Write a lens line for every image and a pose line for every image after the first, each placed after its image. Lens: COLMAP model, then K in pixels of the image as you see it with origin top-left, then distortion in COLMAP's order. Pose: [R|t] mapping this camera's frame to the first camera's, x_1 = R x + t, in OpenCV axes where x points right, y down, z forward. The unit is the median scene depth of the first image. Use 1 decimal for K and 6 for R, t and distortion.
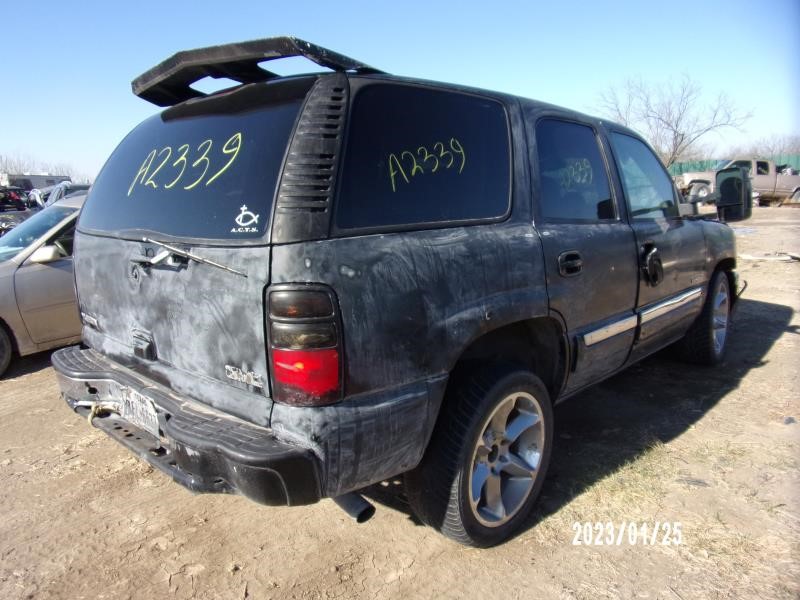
lens RADIAL K [[559.0, 0, 399.8], [0, 559.0, 300.0], [0, 0, 1]] dist [0.012011, 0.001740]
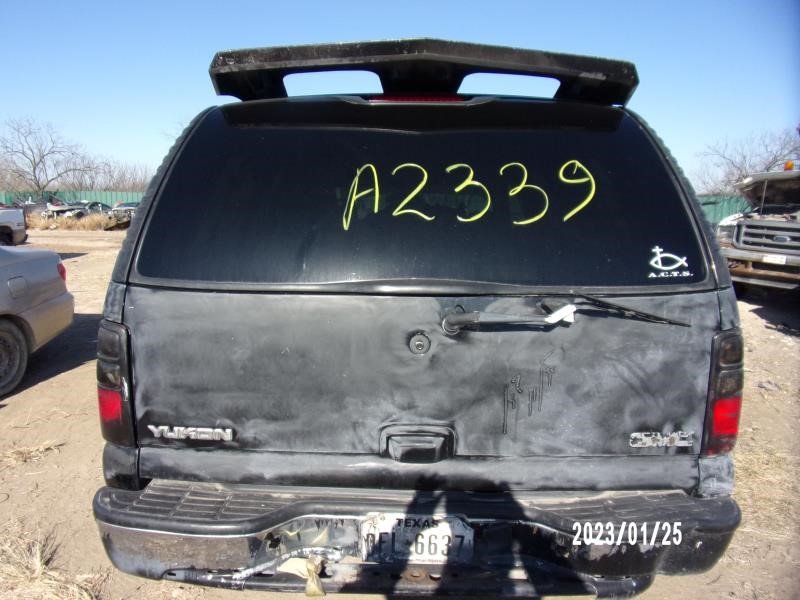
lens RADIAL K [[559.0, 0, 399.9], [0, 559.0, 299.3], [0, 0, 1]] dist [0.012011, 0.001740]
pose [[0.737042, -0.081441, 0.670922, -1.178173], [0.102243, 0.994724, 0.008427, -0.135133], [-0.668068, 0.062386, 0.741480, 0.619476]]
